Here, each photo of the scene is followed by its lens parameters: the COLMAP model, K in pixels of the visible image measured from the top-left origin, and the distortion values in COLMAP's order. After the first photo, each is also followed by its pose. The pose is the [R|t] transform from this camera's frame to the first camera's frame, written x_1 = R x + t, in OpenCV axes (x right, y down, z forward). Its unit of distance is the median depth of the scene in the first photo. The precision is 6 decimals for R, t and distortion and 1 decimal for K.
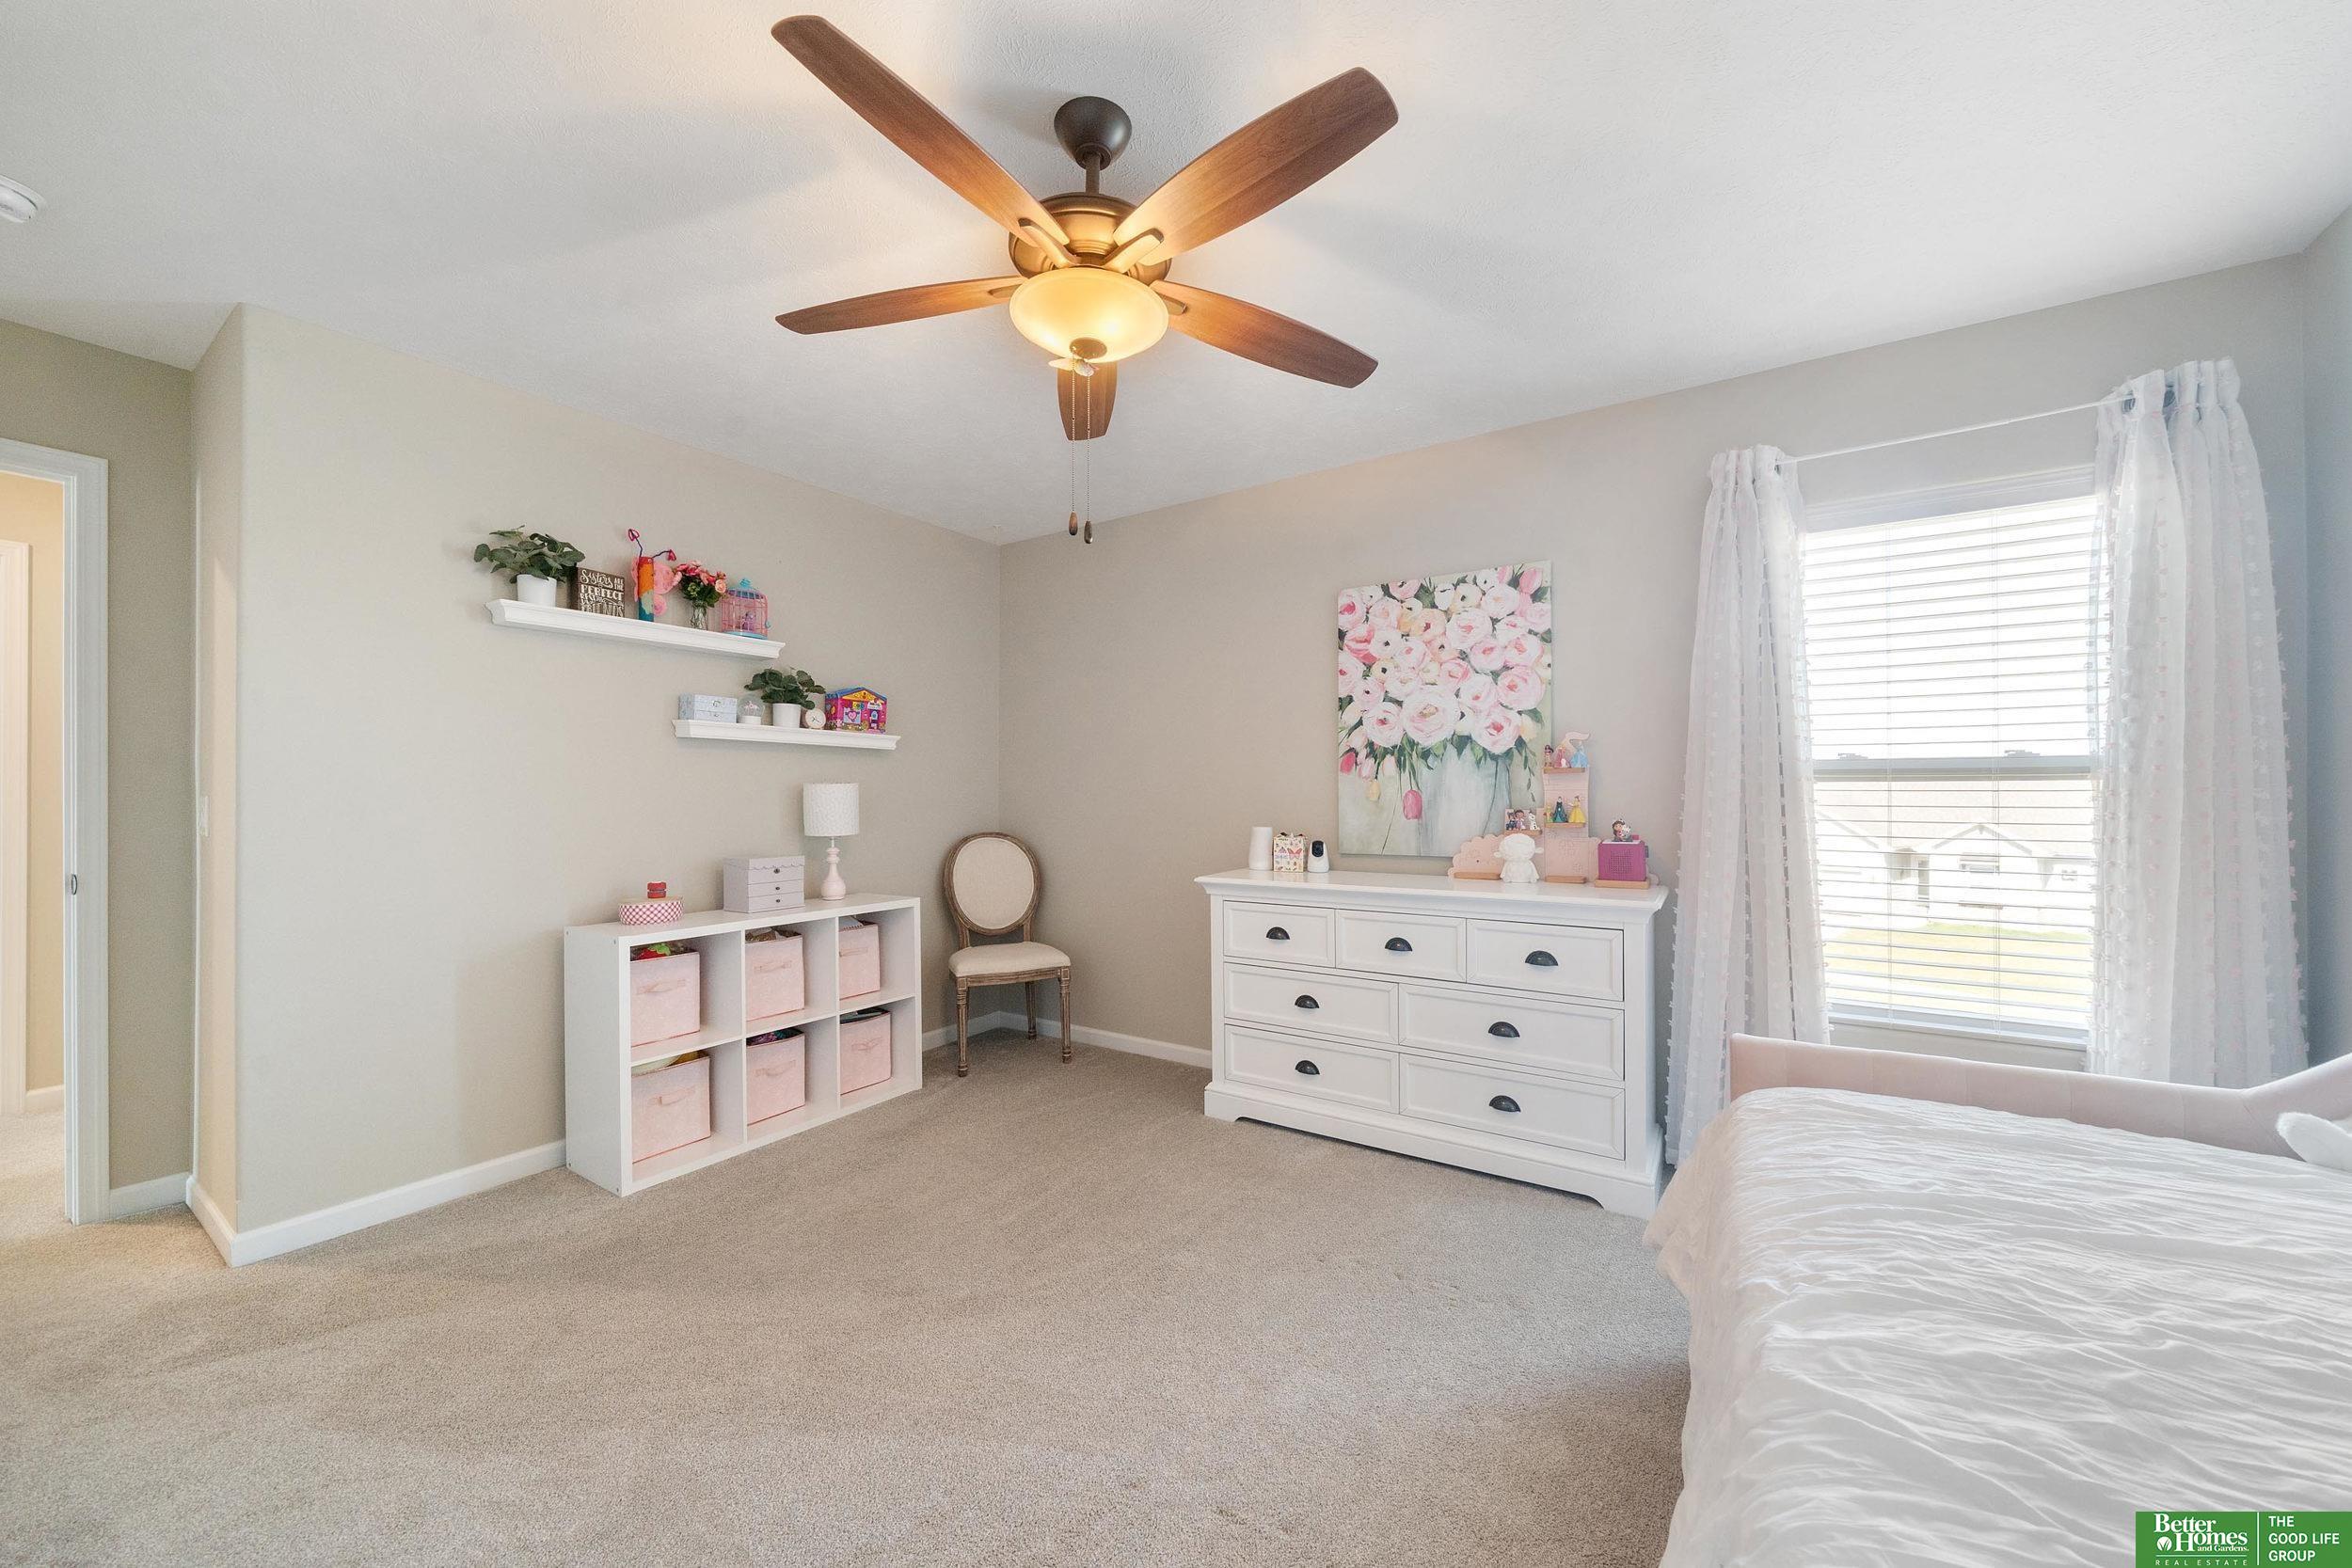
lens RADIAL K [[881.1, 0, 1179.7], [0, 881.1, 790.9], [0, 0, 1]] dist [-0.008129, 0.000734]
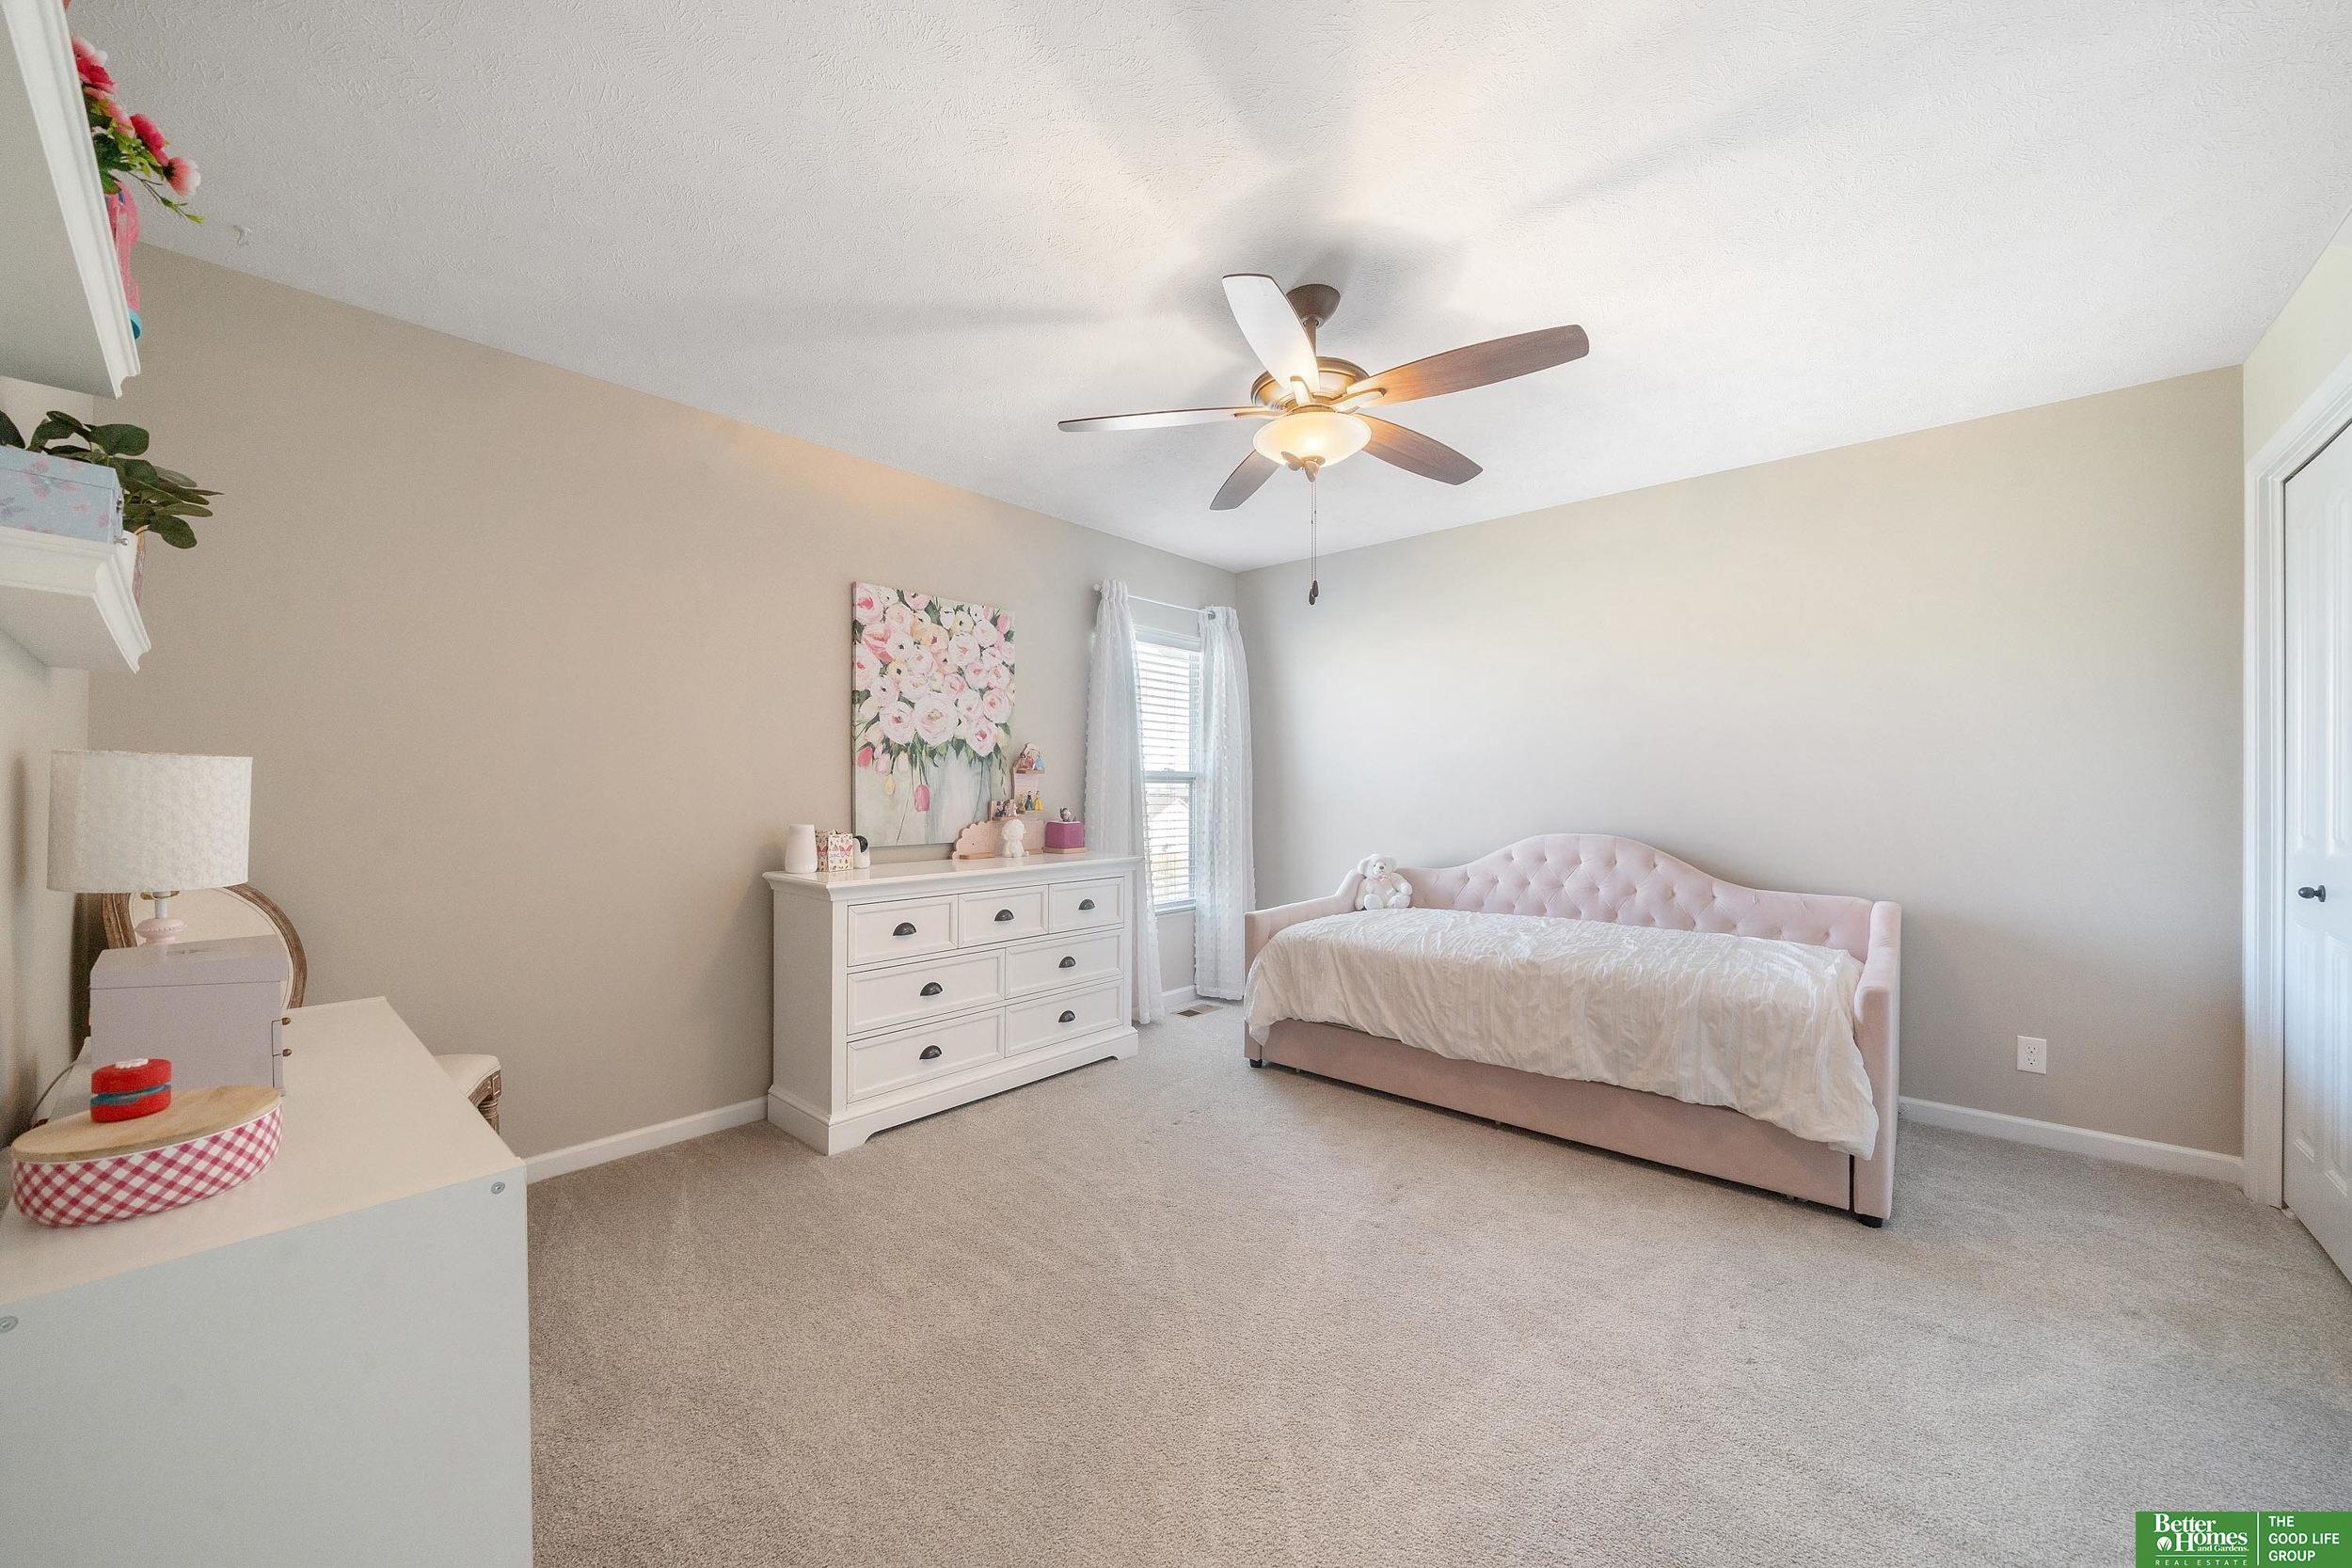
lens RADIAL K [[881.1, 0, 1180.3], [0, 881.1, 785.1], [0, 0, 1]] dist [-0.008129, 0.000734]
pose [[0.115158, 0.007346, 0.993320, -0.813377], [-0.005620, 0.999961, -0.006743, 0.005078], [-0.993331, -0.004806, 0.115195, 0.565856]]
